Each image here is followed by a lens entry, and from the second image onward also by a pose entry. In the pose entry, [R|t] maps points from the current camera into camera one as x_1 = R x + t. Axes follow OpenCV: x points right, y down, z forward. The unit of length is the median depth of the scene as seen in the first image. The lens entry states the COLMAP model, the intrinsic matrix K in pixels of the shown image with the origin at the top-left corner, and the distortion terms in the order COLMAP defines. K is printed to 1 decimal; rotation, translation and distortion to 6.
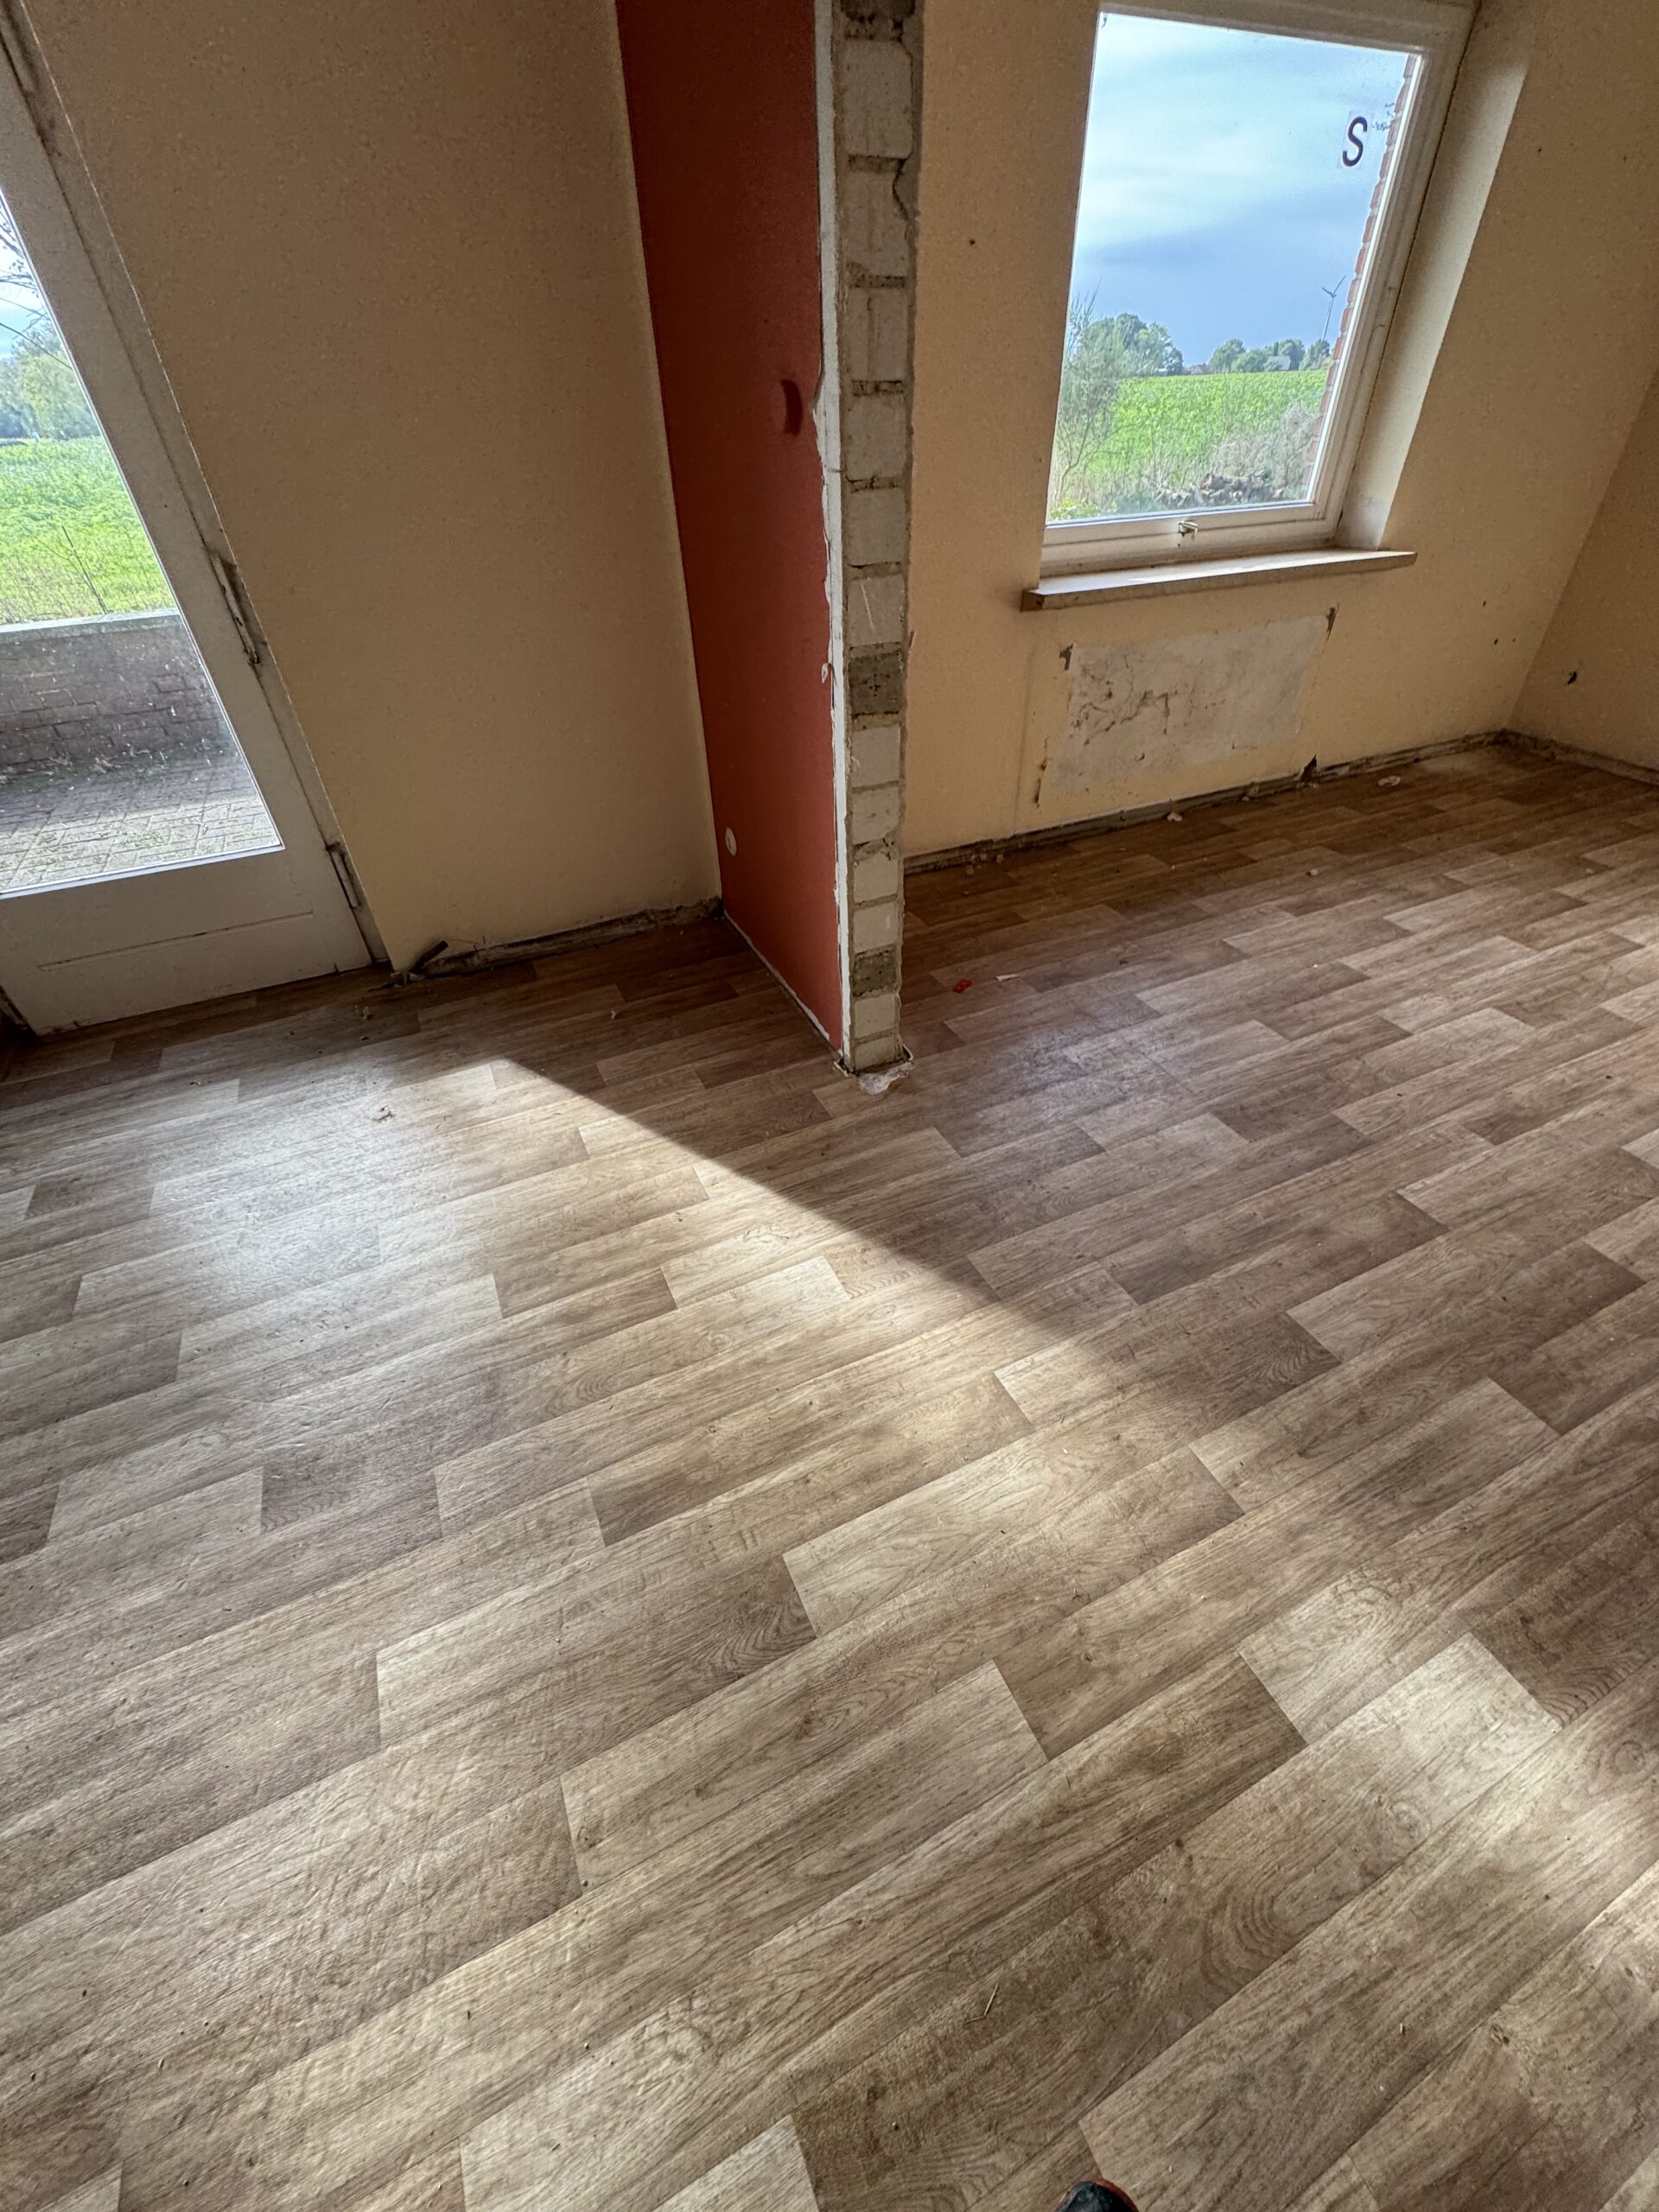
lens RADIAL K [[881.1, 0, 830.7], [0, 881.1, 1106.0], [0, 0, 1]] dist [-0.001273, 0.000365]
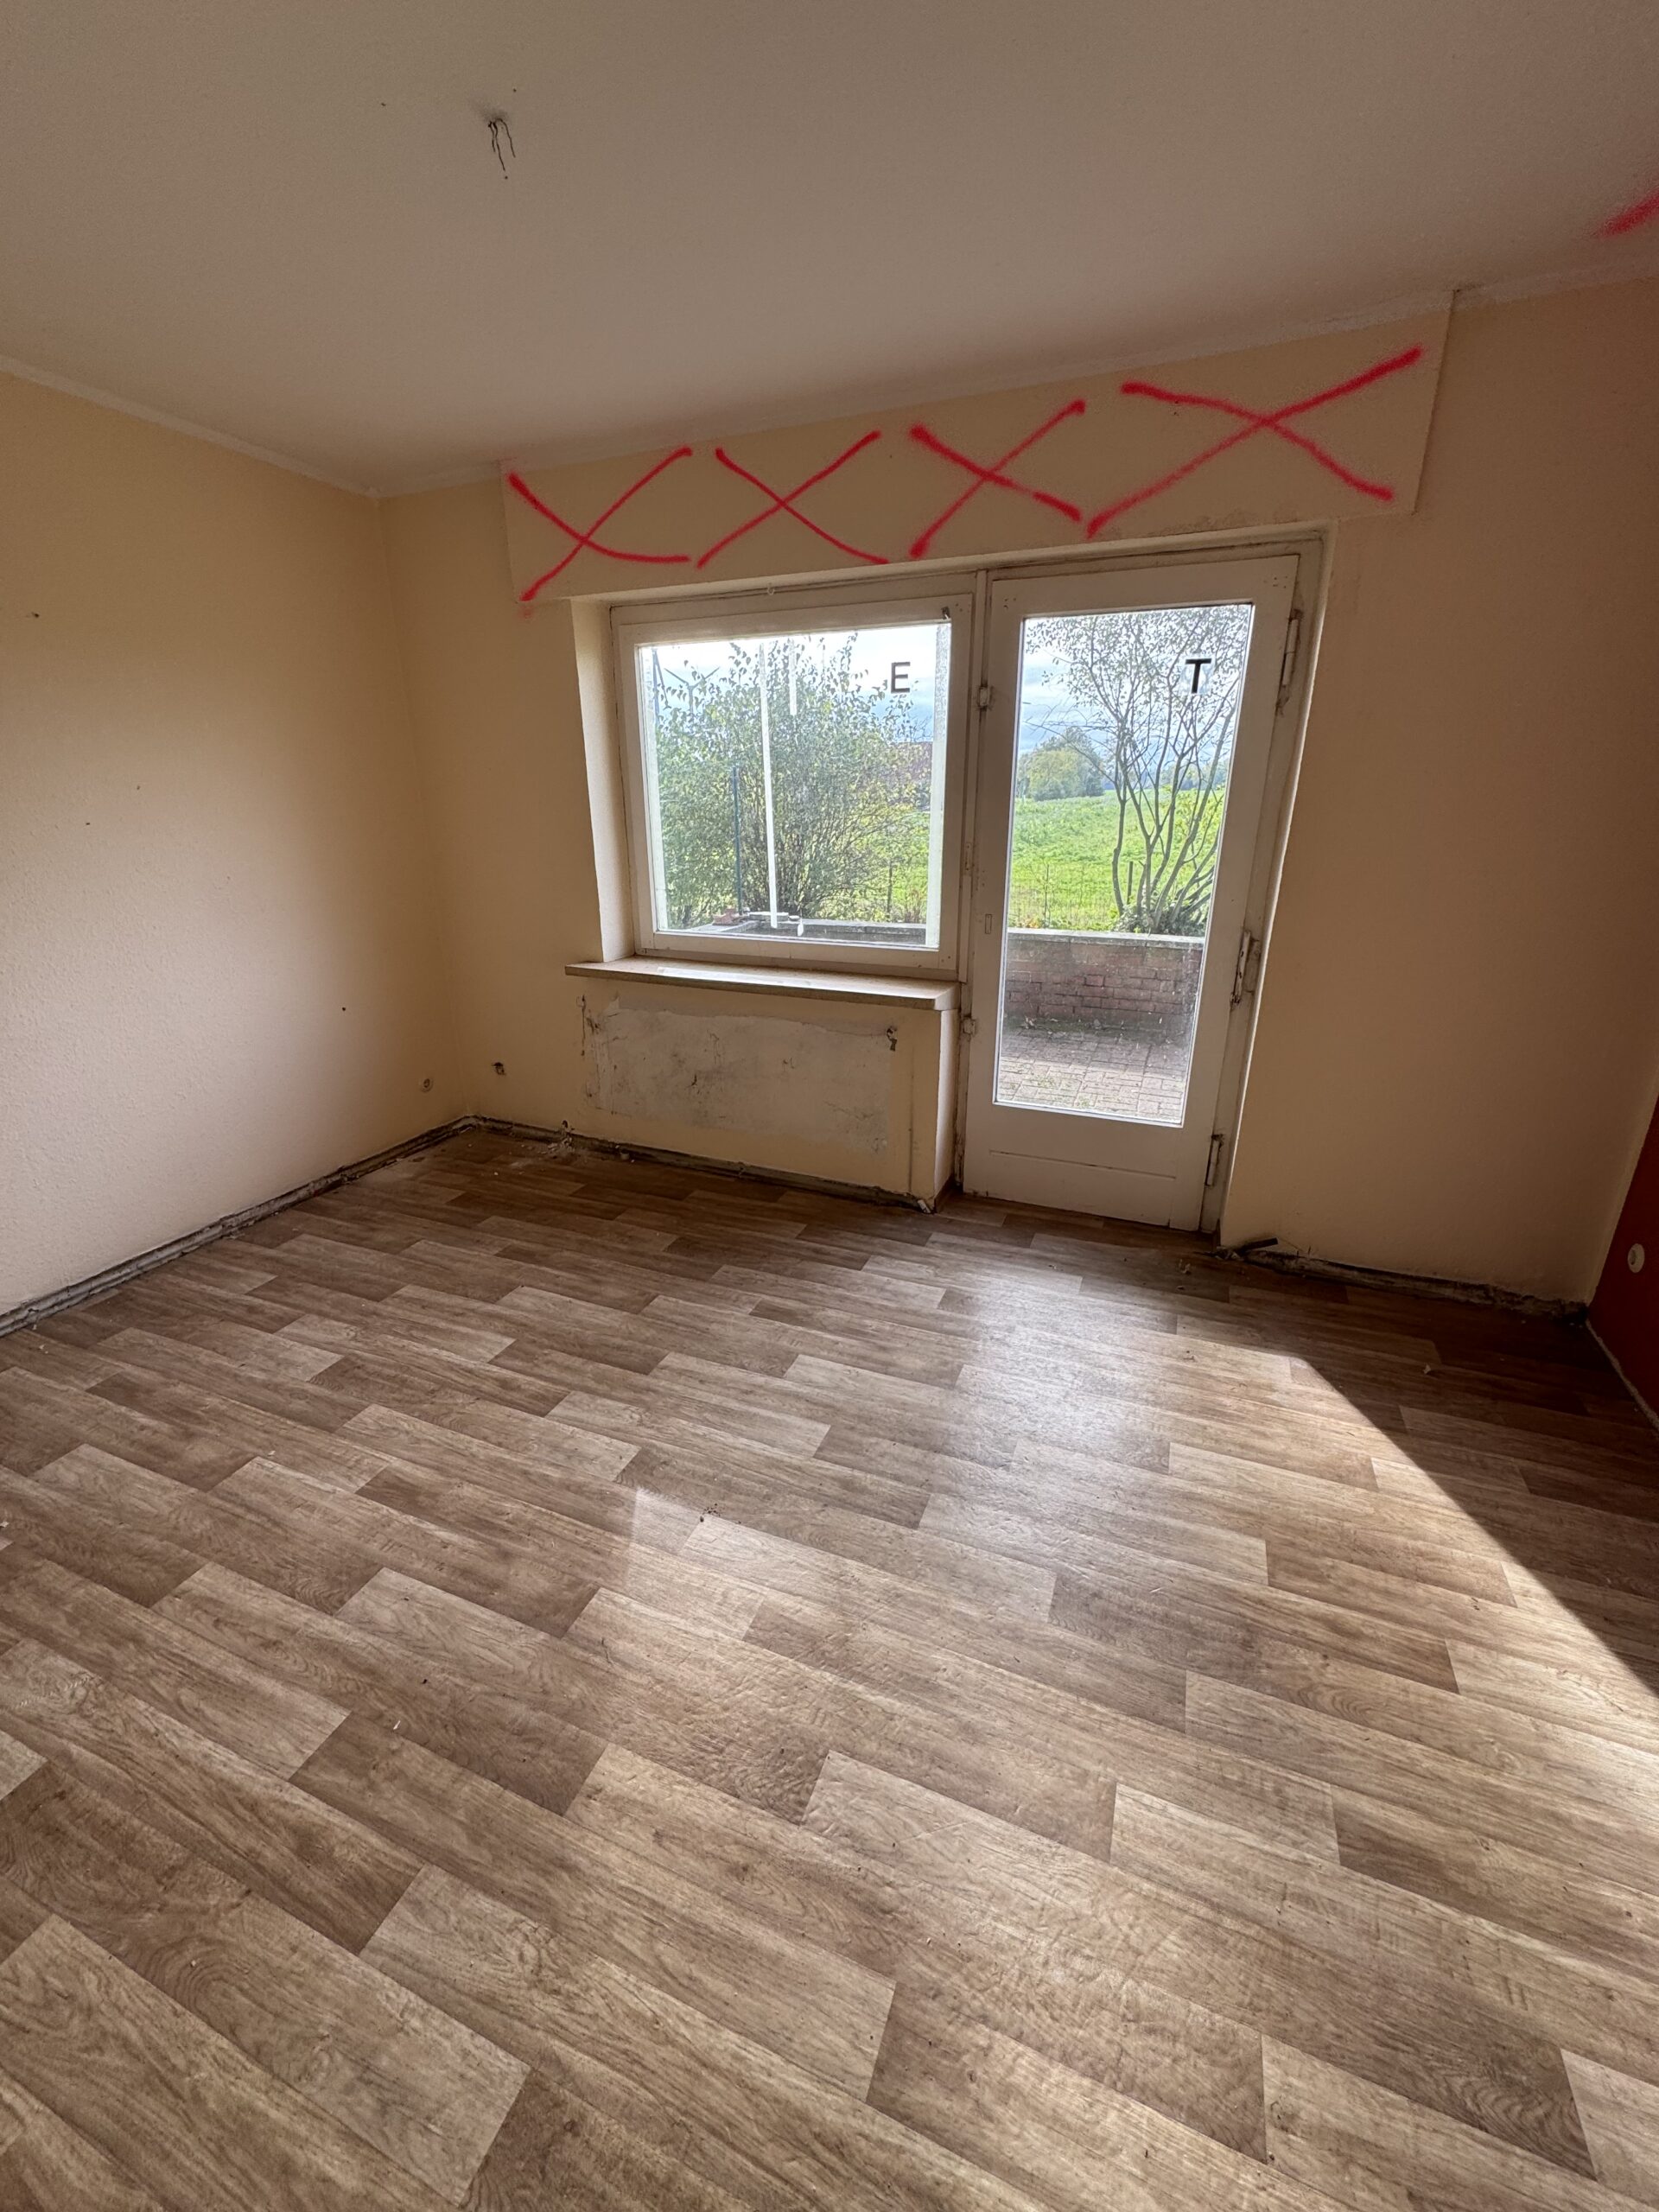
lens RADIAL K [[881.1, 0, 830.7], [0, 881.1, 1106.0], [0, 0, 1]] dist [-0.001273, 0.000365]
pose [[0.679166, 0.271435, -0.681951, -0.103817], [-0.472492, 0.872680, -0.123212, 0.074367], [0.561681, 0.405898, 0.720945, -0.205958]]
